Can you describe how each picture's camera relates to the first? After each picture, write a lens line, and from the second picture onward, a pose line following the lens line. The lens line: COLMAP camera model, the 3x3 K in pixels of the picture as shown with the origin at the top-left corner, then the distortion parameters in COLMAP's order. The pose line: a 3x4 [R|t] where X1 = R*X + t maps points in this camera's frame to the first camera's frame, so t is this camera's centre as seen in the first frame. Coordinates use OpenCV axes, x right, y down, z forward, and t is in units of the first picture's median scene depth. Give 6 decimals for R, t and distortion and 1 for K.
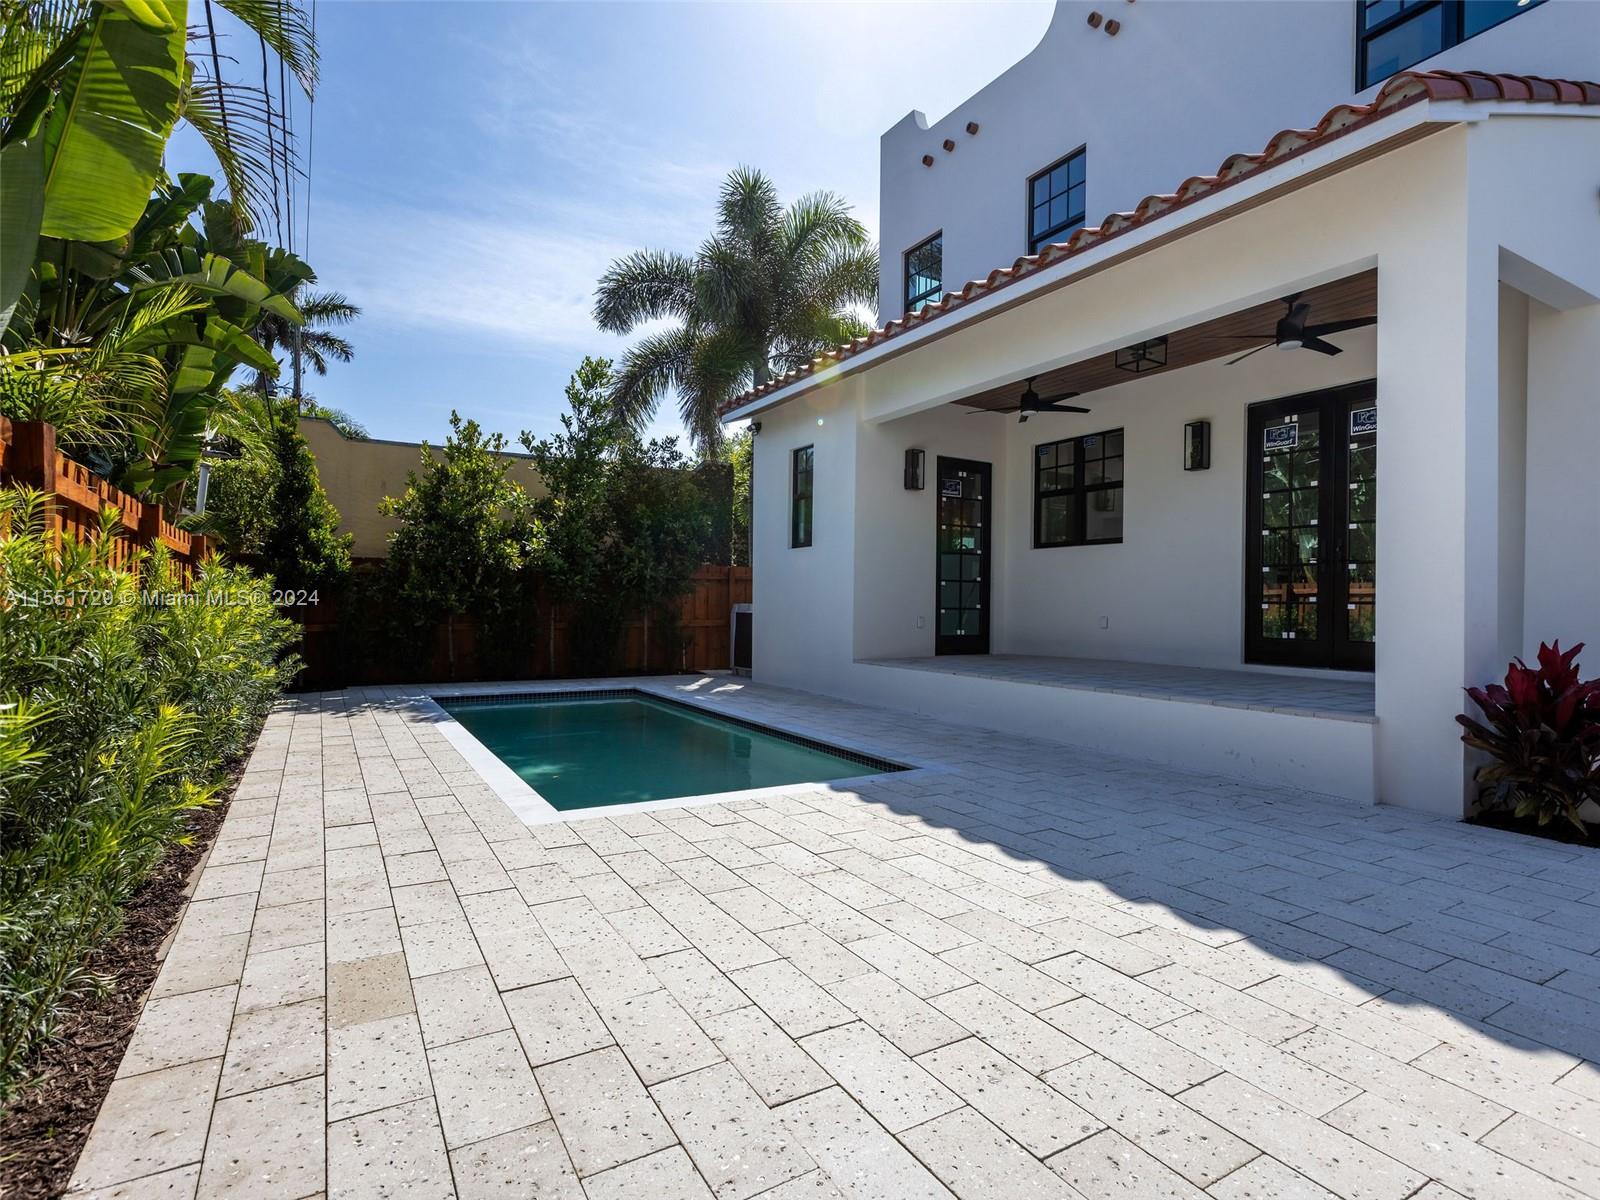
lens RADIAL K [[808.2, 0, 810.6], [0, 808.2, 600.2], [0, 0, 1]] dist [-0.000327, 0.001249]
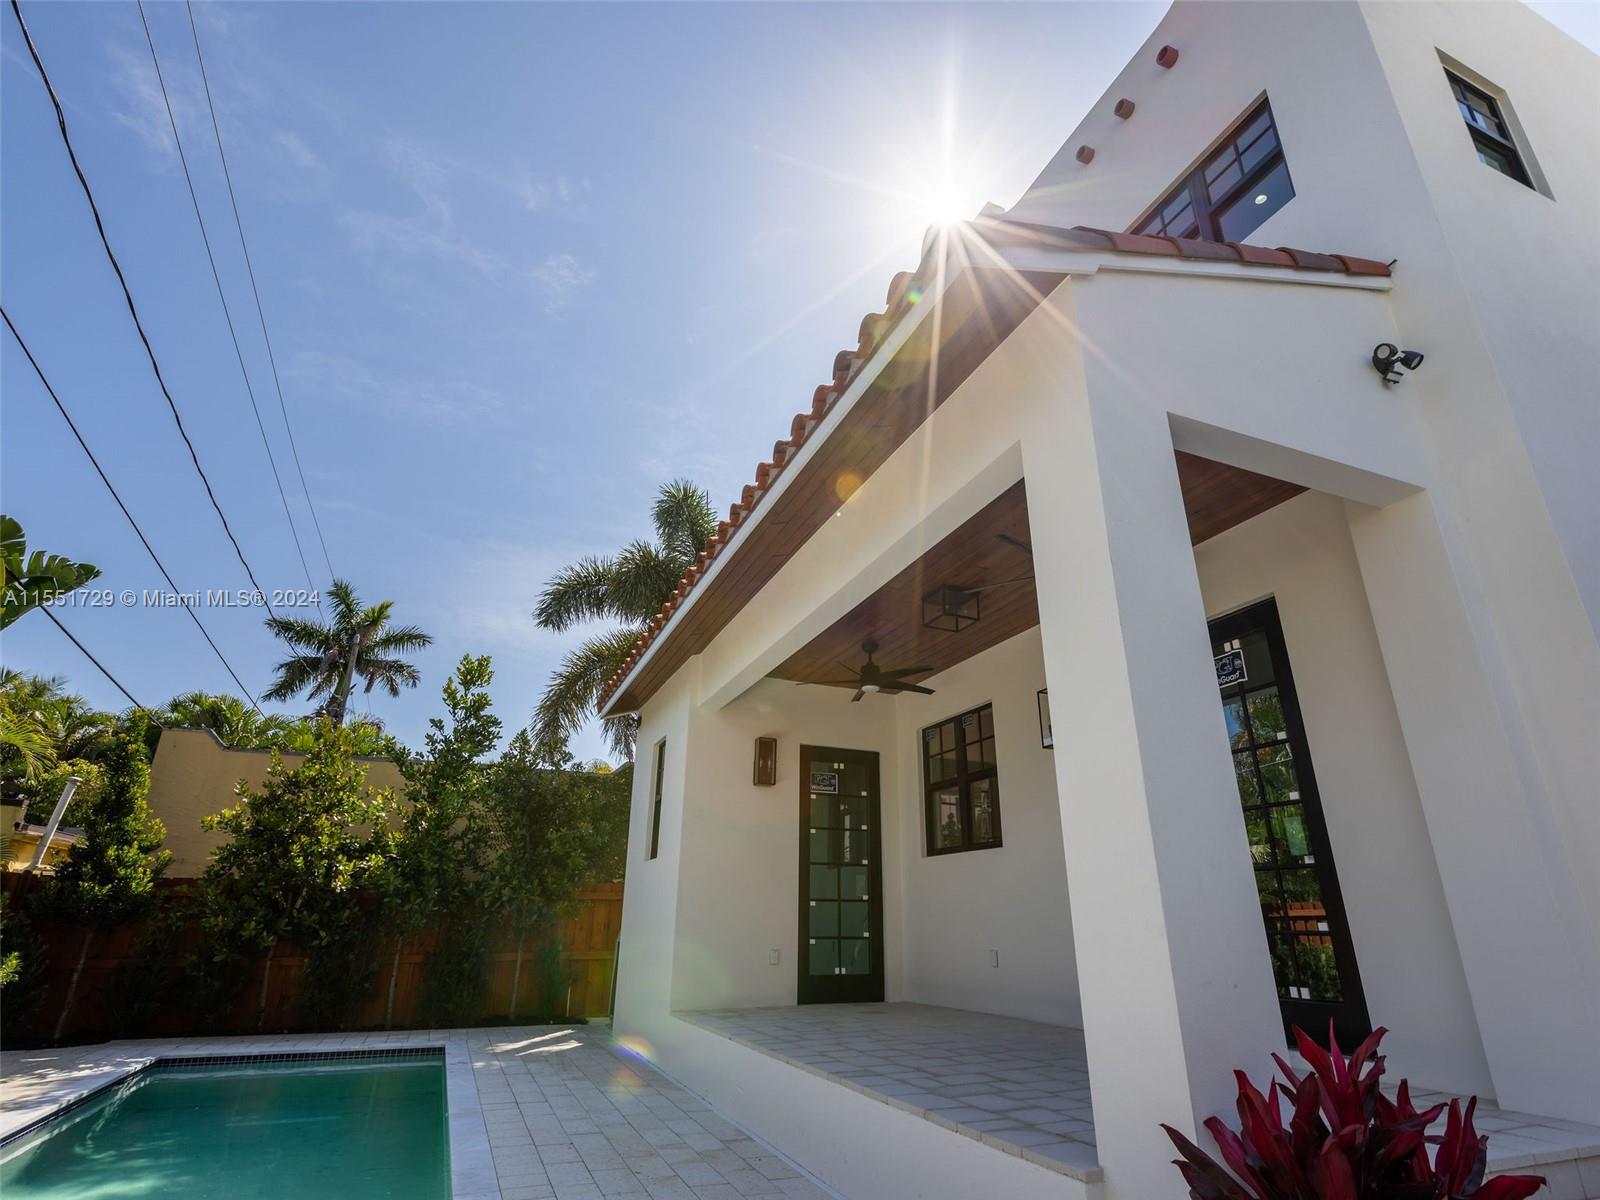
lens RADIAL K [[808.2, 0, 807.9], [0, 808.2, 600.9], [0, 0, 1]] dist [-0.000327, 0.001249]
pose [[0.990420, -0.055704, -0.126351, 0.272793], [0.005343, 0.929797, -0.368033, -0.005179], [0.137982, 0.363833, 0.921188, 0.152475]]
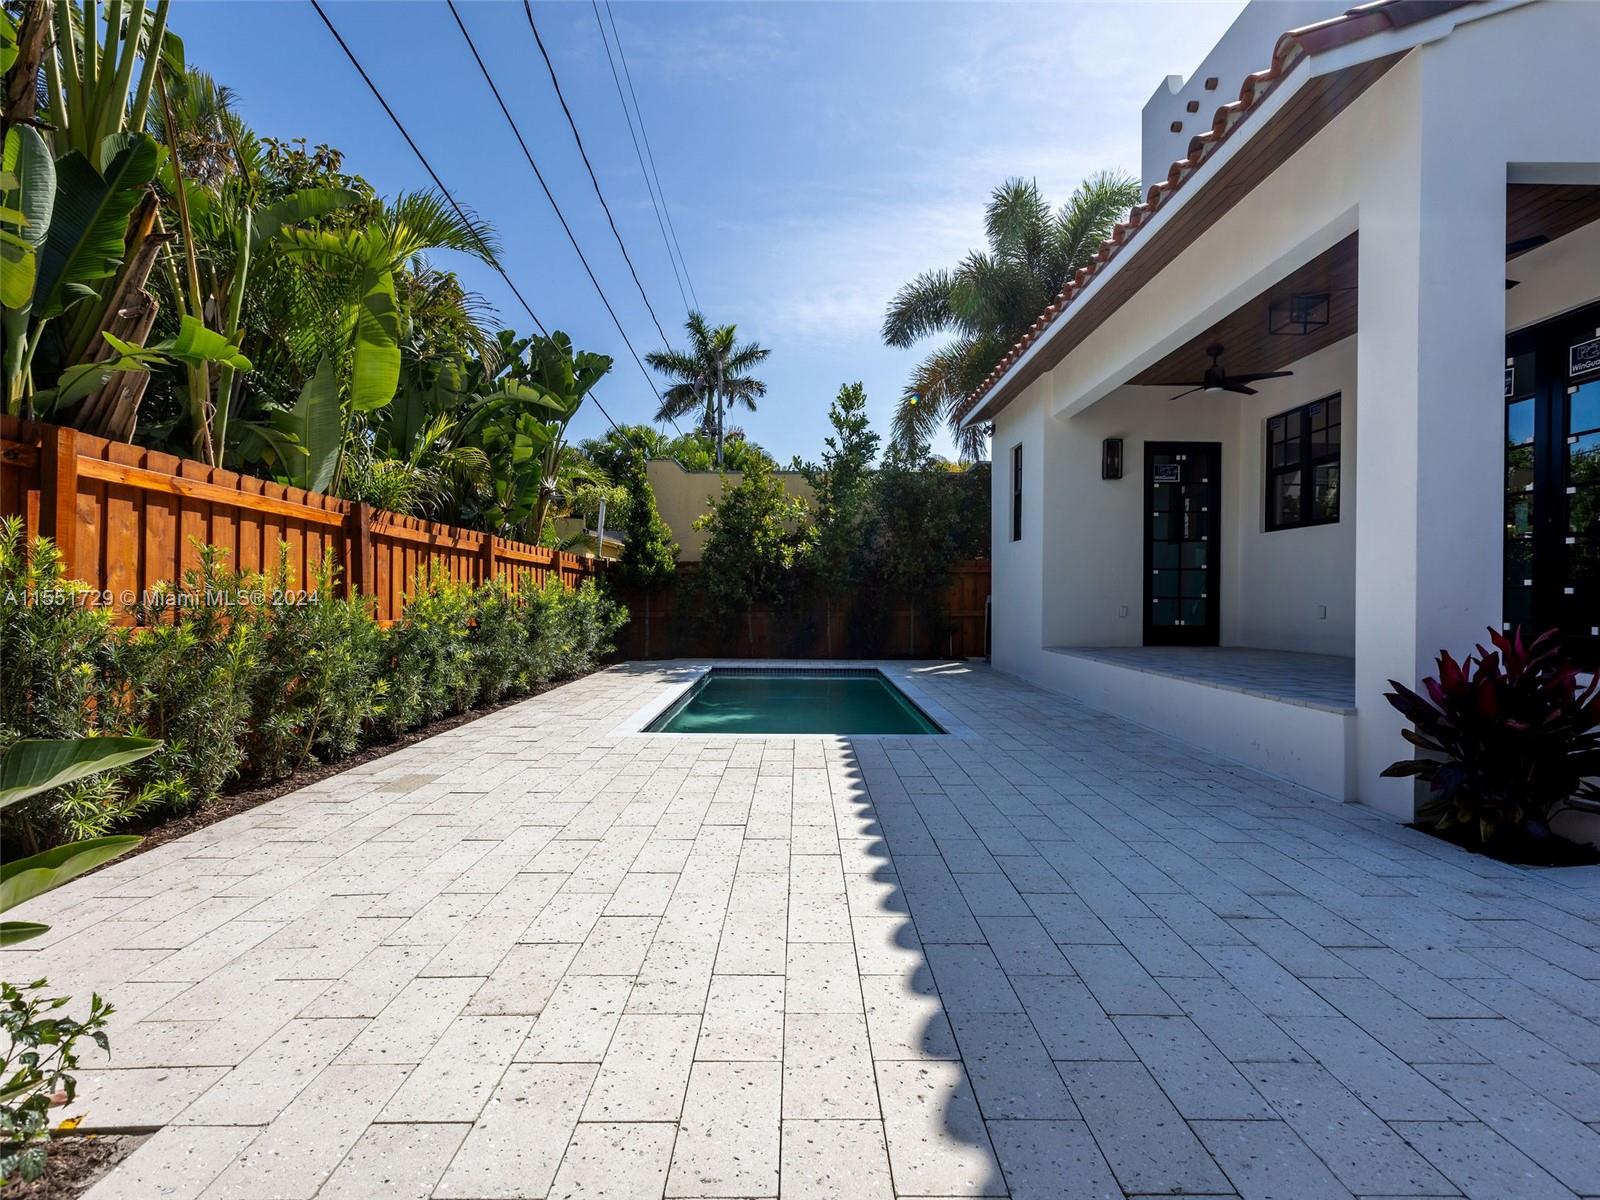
lens RADIAL K [[808.2, 0, 807.2], [0, 808.2, 598.6], [0, 0, 1]] dist [-0.000327, 0.001249]
pose [[0.864412, -0.004790, -0.502761, 0.285735], [0.007108, 0.999971, 0.002694, 0.005408], [0.502733, -0.005902, 0.864421, -0.049651]]
